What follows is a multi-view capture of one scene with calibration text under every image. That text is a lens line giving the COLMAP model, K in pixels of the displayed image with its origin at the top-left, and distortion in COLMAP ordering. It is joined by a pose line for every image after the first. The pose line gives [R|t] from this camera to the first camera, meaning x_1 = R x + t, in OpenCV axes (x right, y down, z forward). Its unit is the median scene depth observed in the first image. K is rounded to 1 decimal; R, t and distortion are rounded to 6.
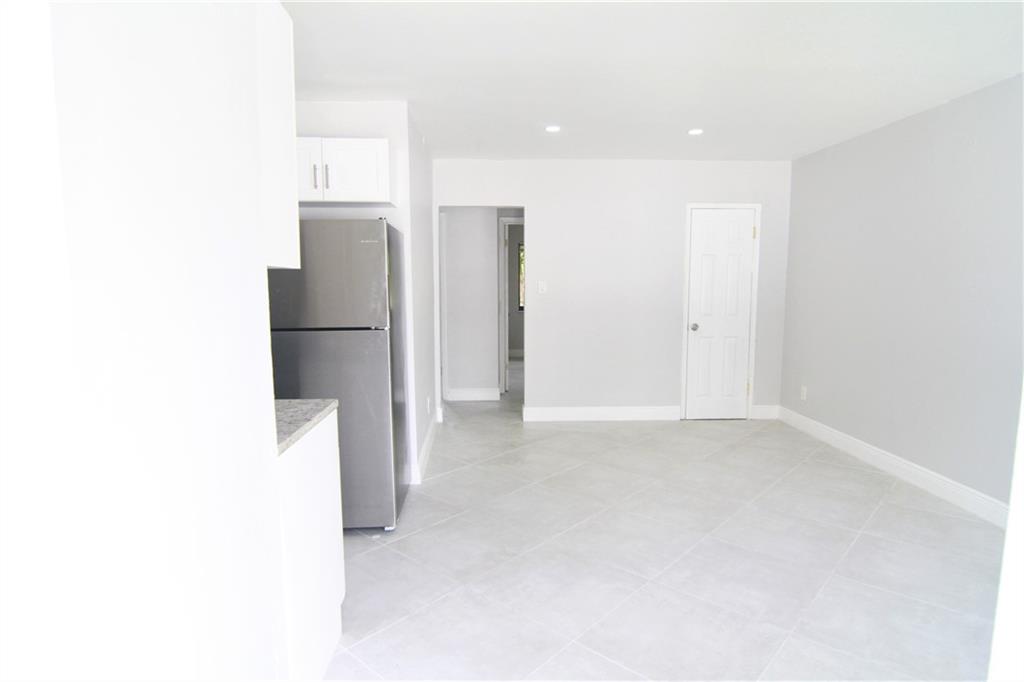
lens RADIAL K [[577.0, 0, 512.0], [0, 577.0, 341.0], [0, 0, 1]] dist [-0.002453, -0.000229]
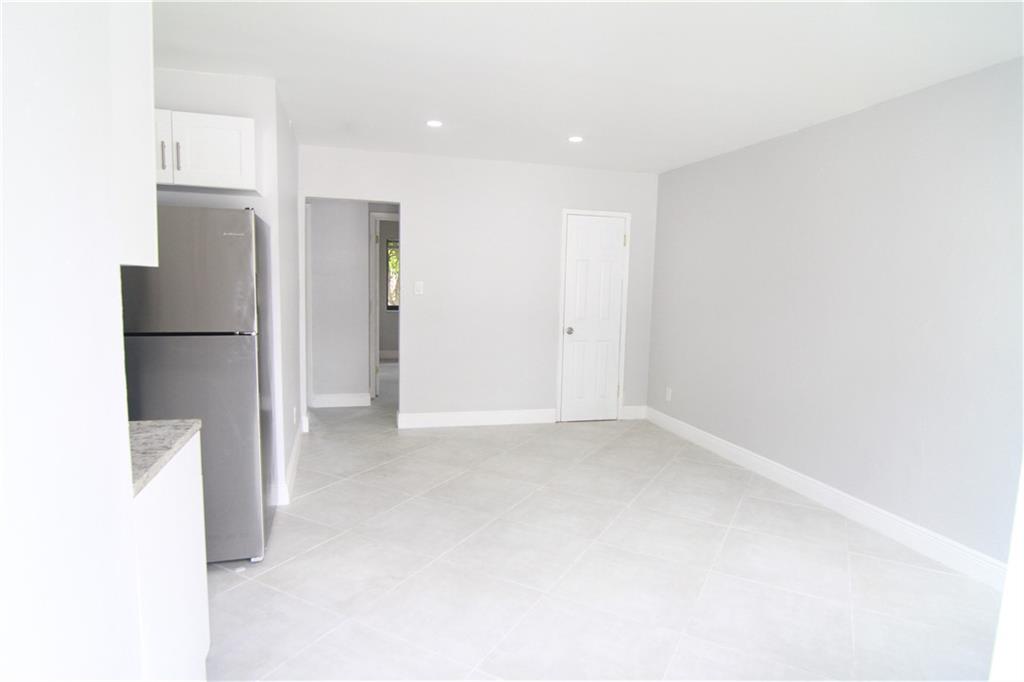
lens RADIAL K [[584.8, 0, 512.0], [0, 584.8, 341.0], [0, 0, 1]] dist [-0.005055, -0.001913]
pose [[0.972900, 0.003869, 0.231192, -0.031584], [-0.004338, 0.999989, 0.001521, -0.010766], [-0.231184, -0.002483, 0.972907, 0.030607]]
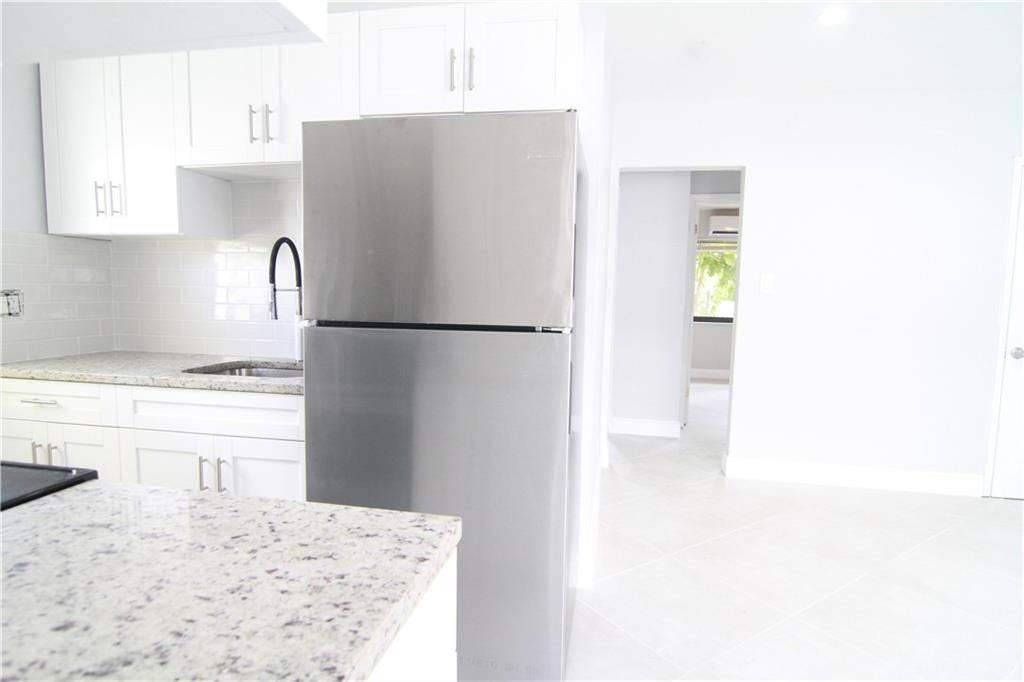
lens RADIAL K [[584.8, 0, 512.0], [0, 584.8, 341.0], [0, 0, 1]] dist [-0.005055, -0.001913]
pose [[0.971351, 0.045983, -0.233157, -0.113887], [-0.050153, 0.998670, -0.011982, -0.002737], [0.232295, 0.023332, 0.972365, 0.386954]]
